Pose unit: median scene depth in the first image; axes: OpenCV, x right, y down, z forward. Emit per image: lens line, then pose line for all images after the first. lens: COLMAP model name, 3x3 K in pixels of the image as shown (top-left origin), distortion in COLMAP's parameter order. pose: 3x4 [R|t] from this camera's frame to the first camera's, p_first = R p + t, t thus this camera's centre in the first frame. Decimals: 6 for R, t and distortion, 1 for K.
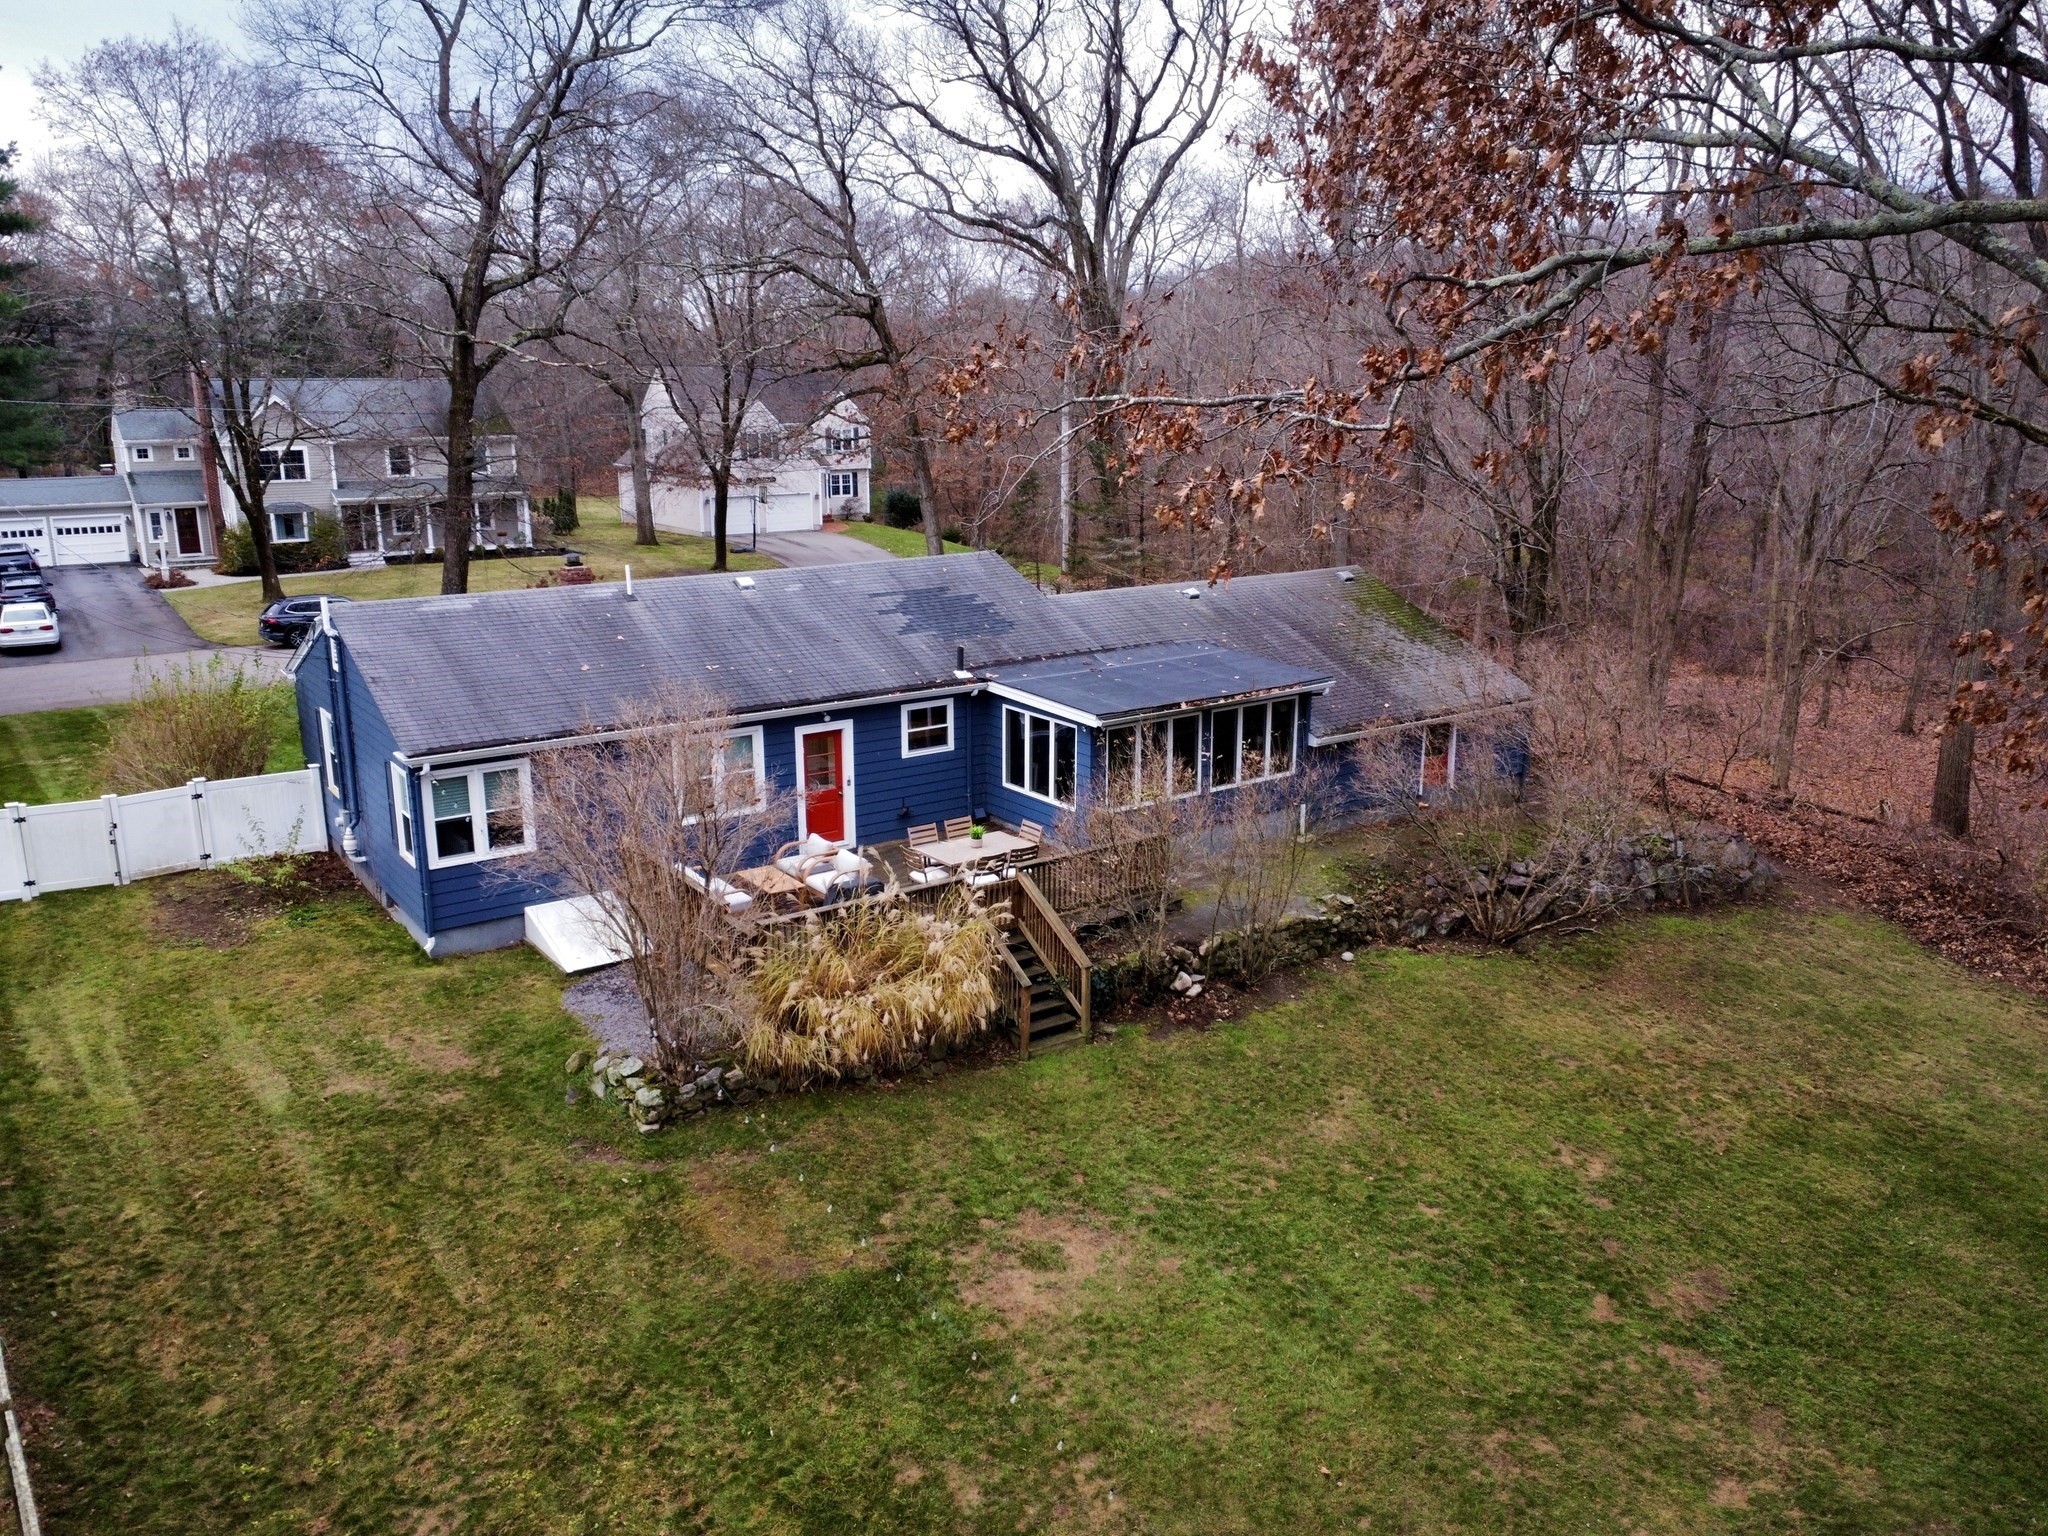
lens RADIAL K [[1537.0, 0, 1025.5], [0, 1537.0, 767.1], [0, 0, 1]] dist [-0.001656, -0.005002]
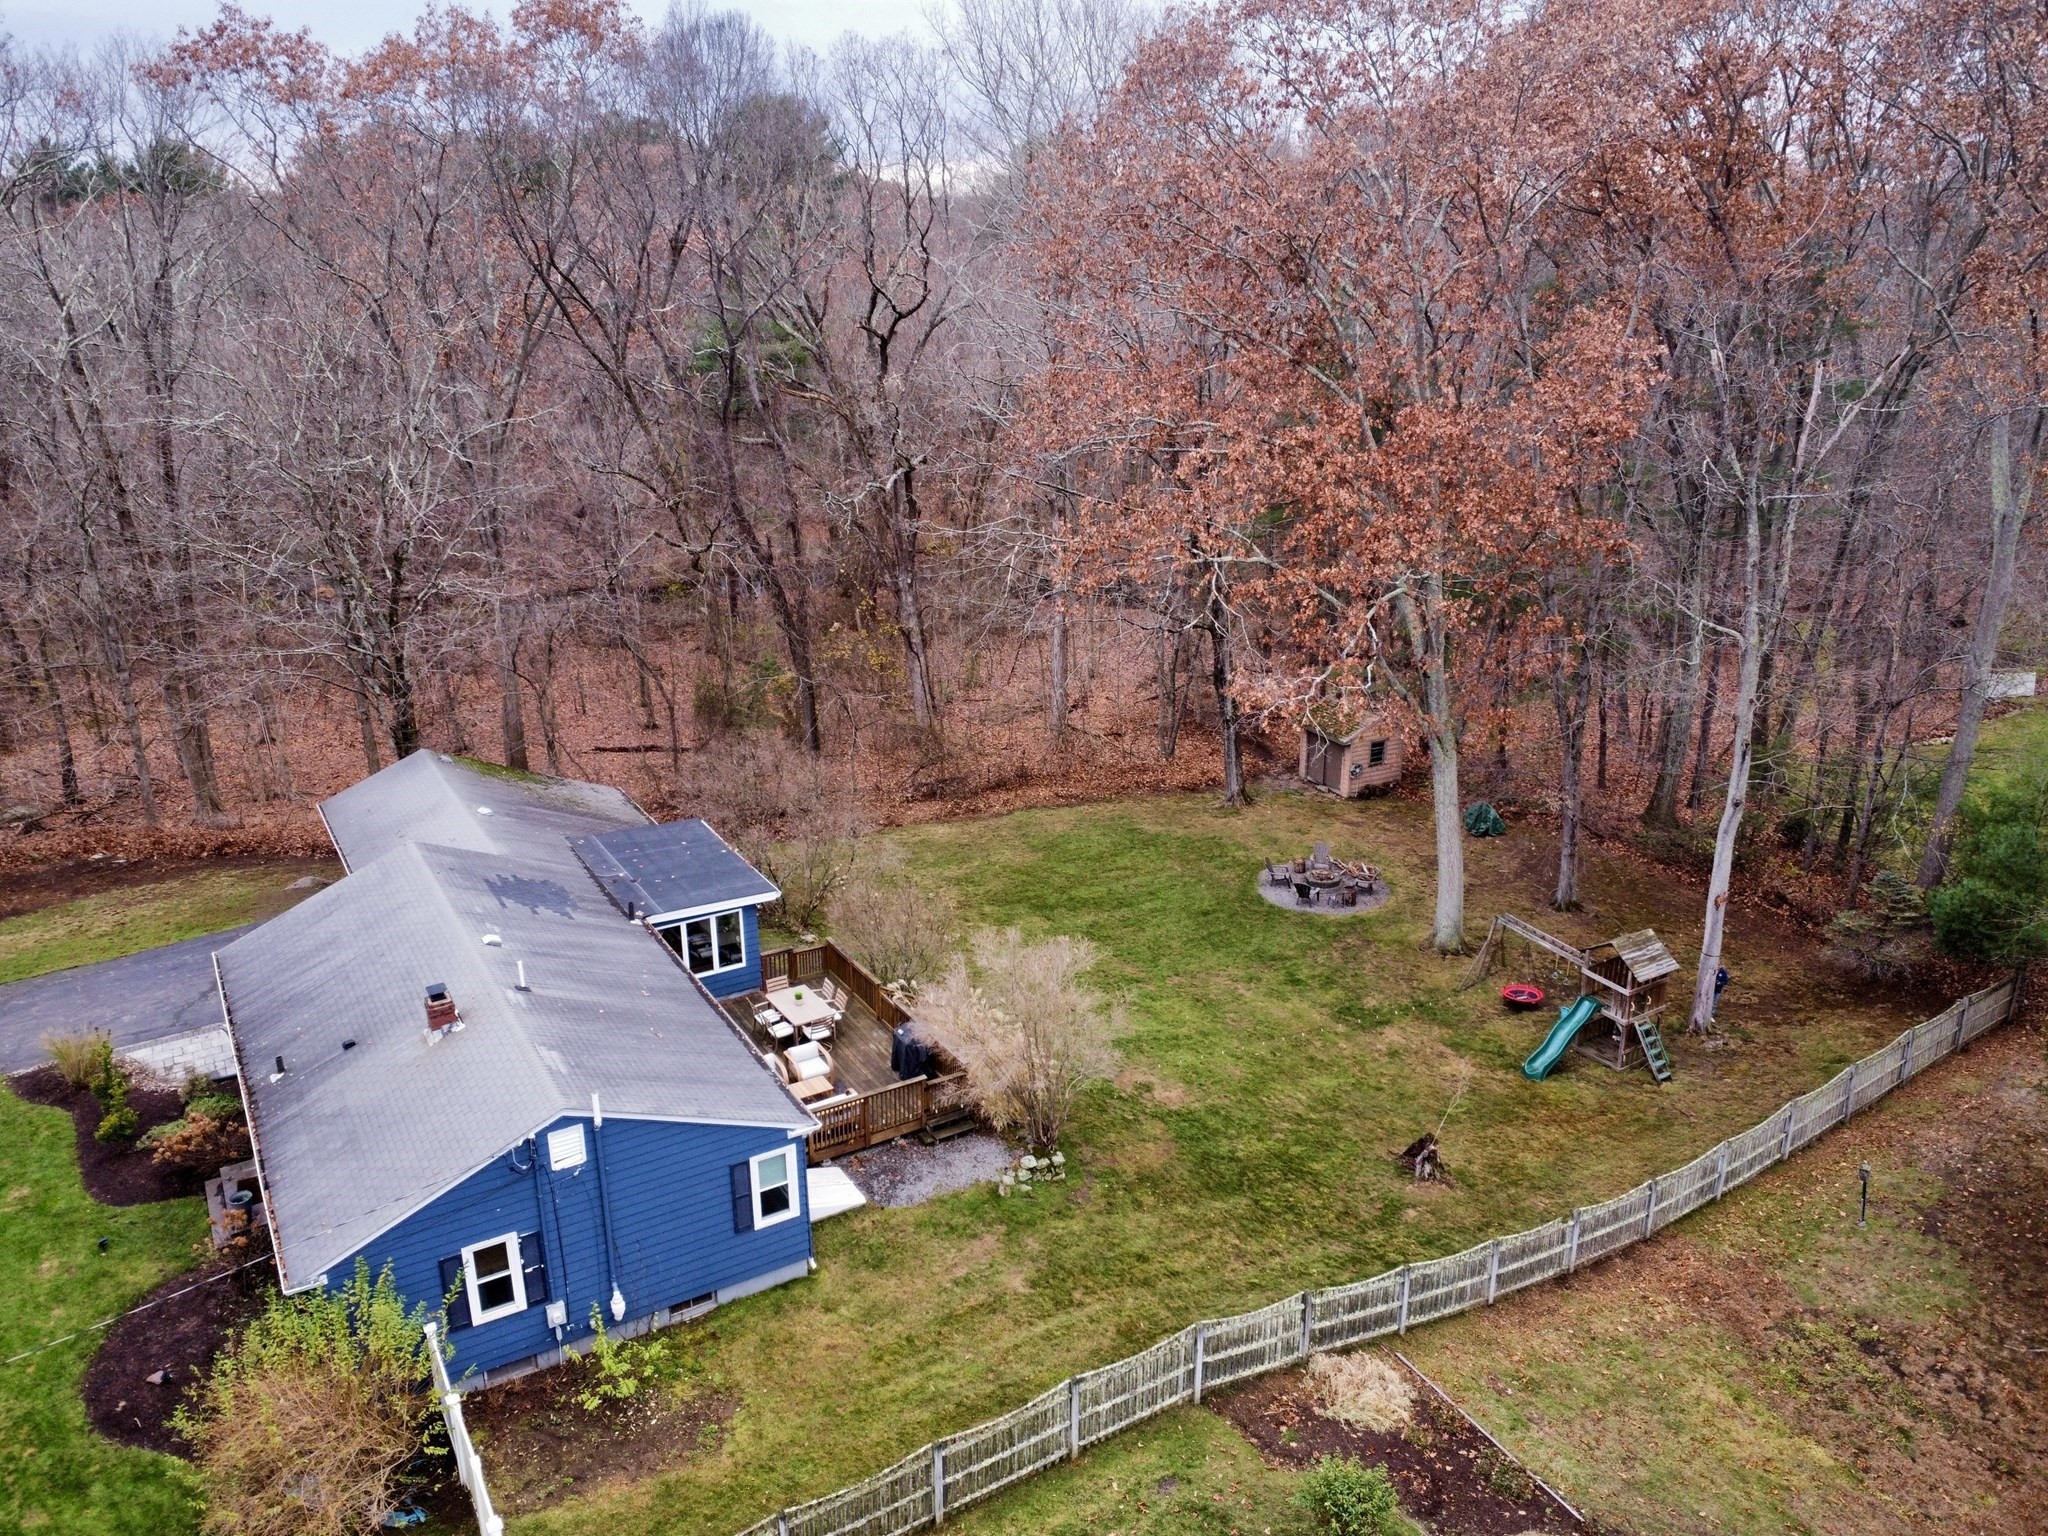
lens RADIAL K [[1537.0, 0, 1036.3], [0, 1537.0, 776.3], [0, 0, 1]] dist [-0.001656, -0.005002]
pose [[0.076534, -0.336736, 0.938483, -1.269580], [0.245040, 0.918729, 0.309665, -0.525335], [-0.966487, 0.206267, 0.152828, 0.510360]]
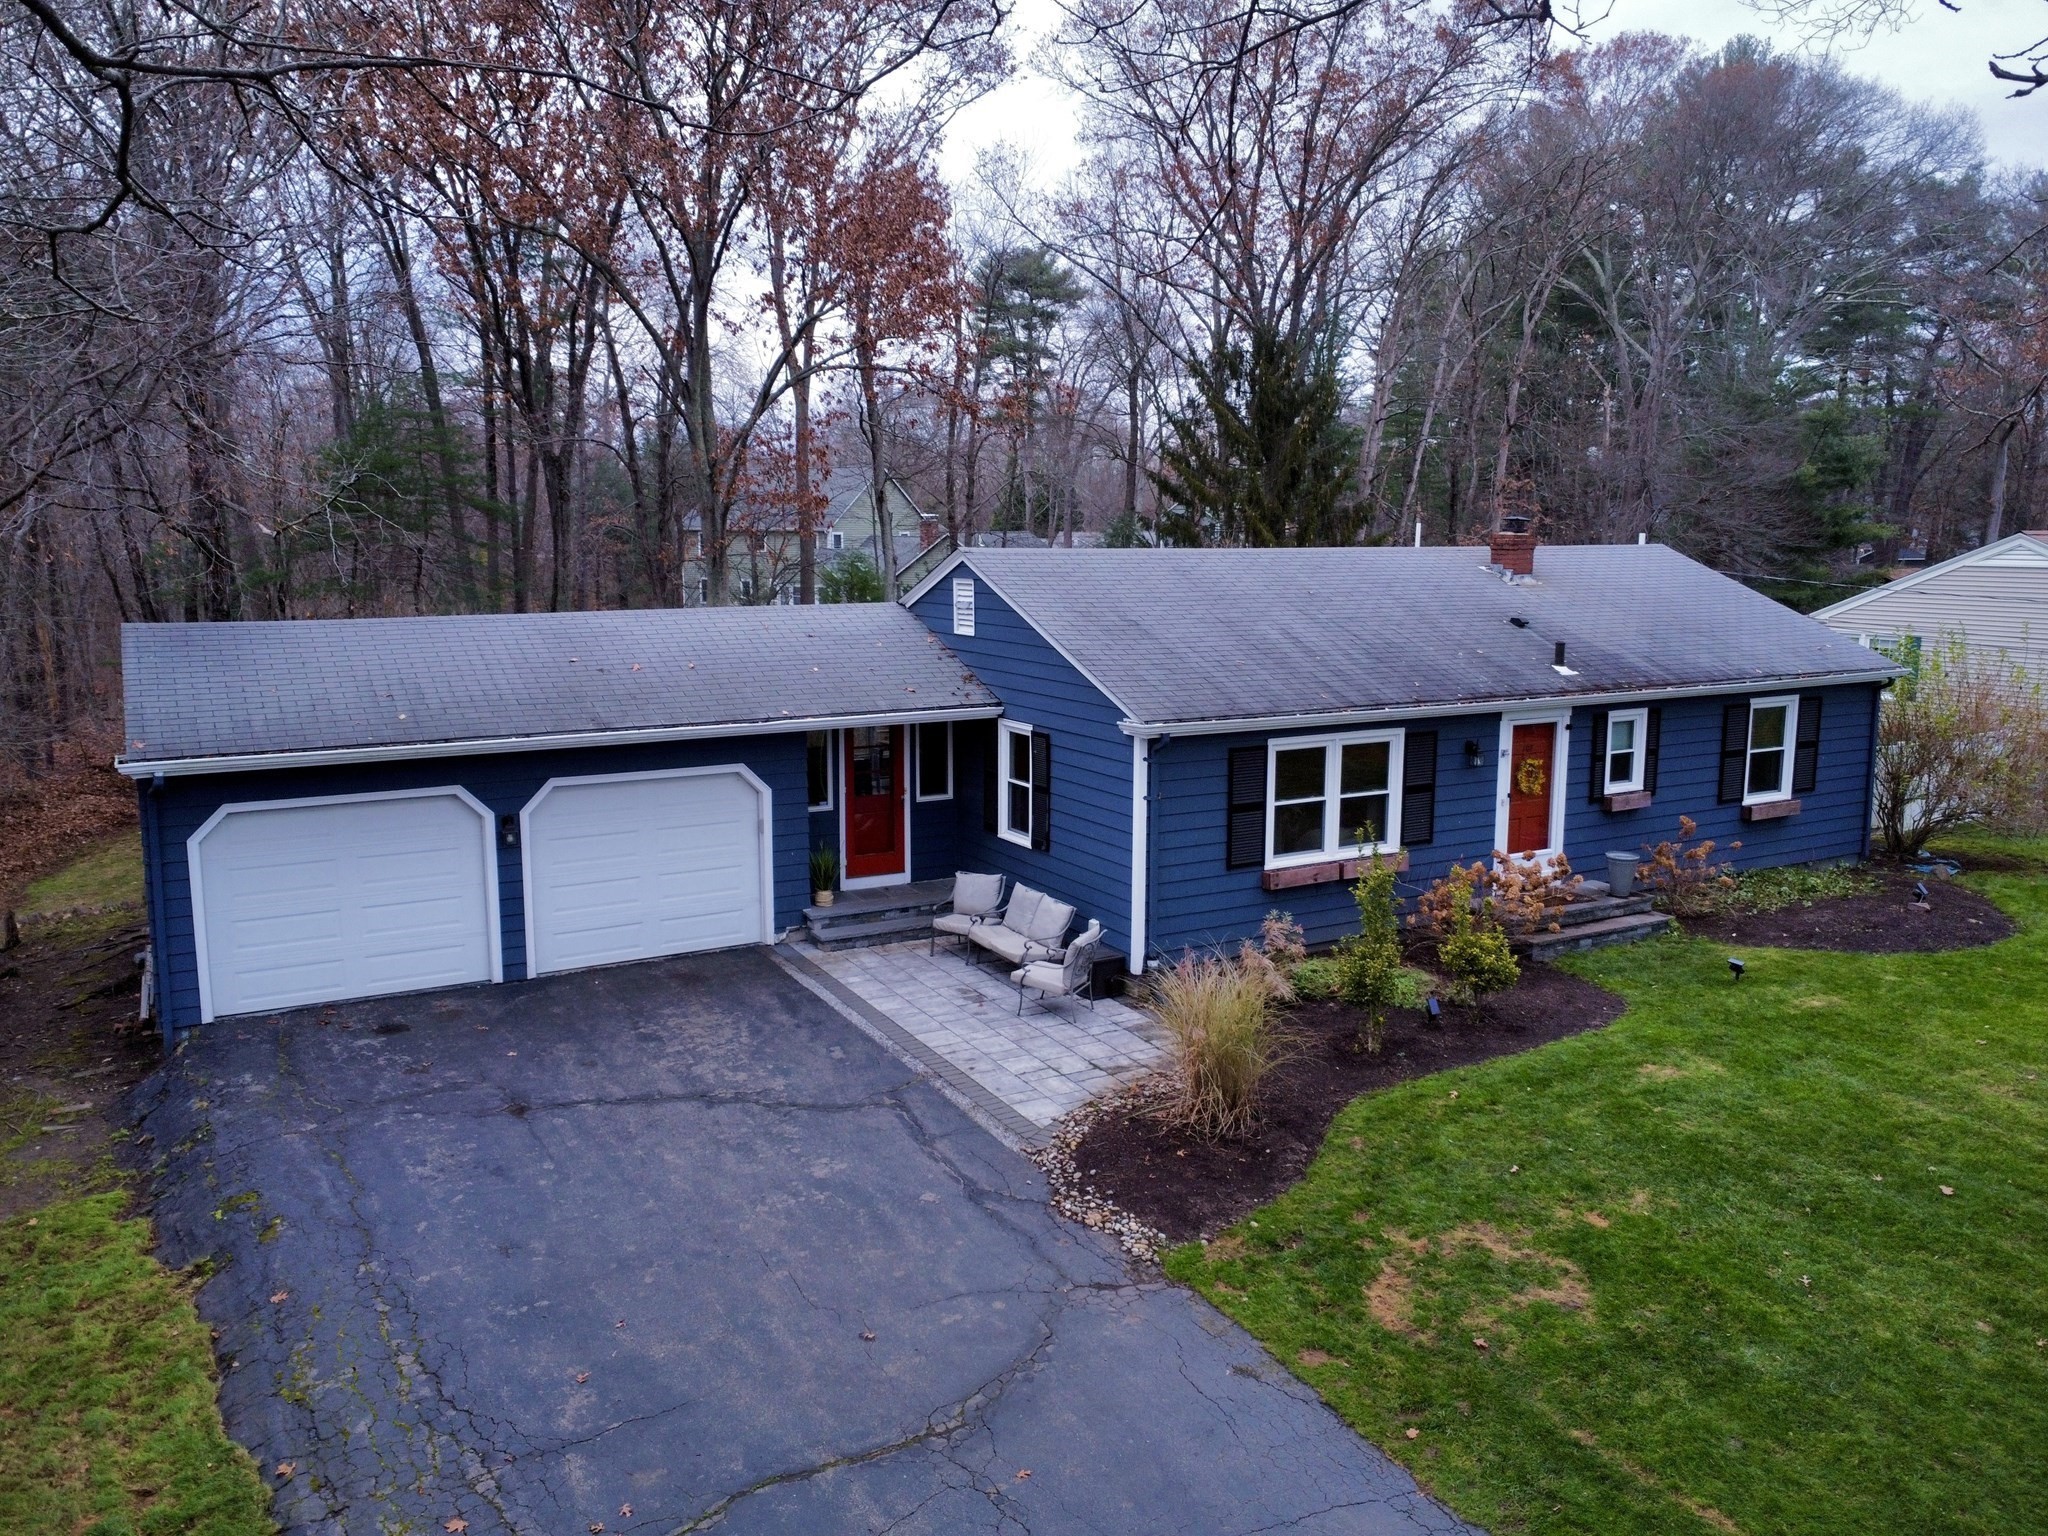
lens RADIAL K [[1559.2, 0, 1024.8], [0, 1559.2, 764.7], [0, 0, 1]] dist [0.005286, 0.002706]
pose [[-0.994327, -0.010262, 0.105872, -0.145255], [0.031664, 0.921657, 0.386711, -0.380101], [-0.101546, 0.387869, -0.916104, 2.028908]]
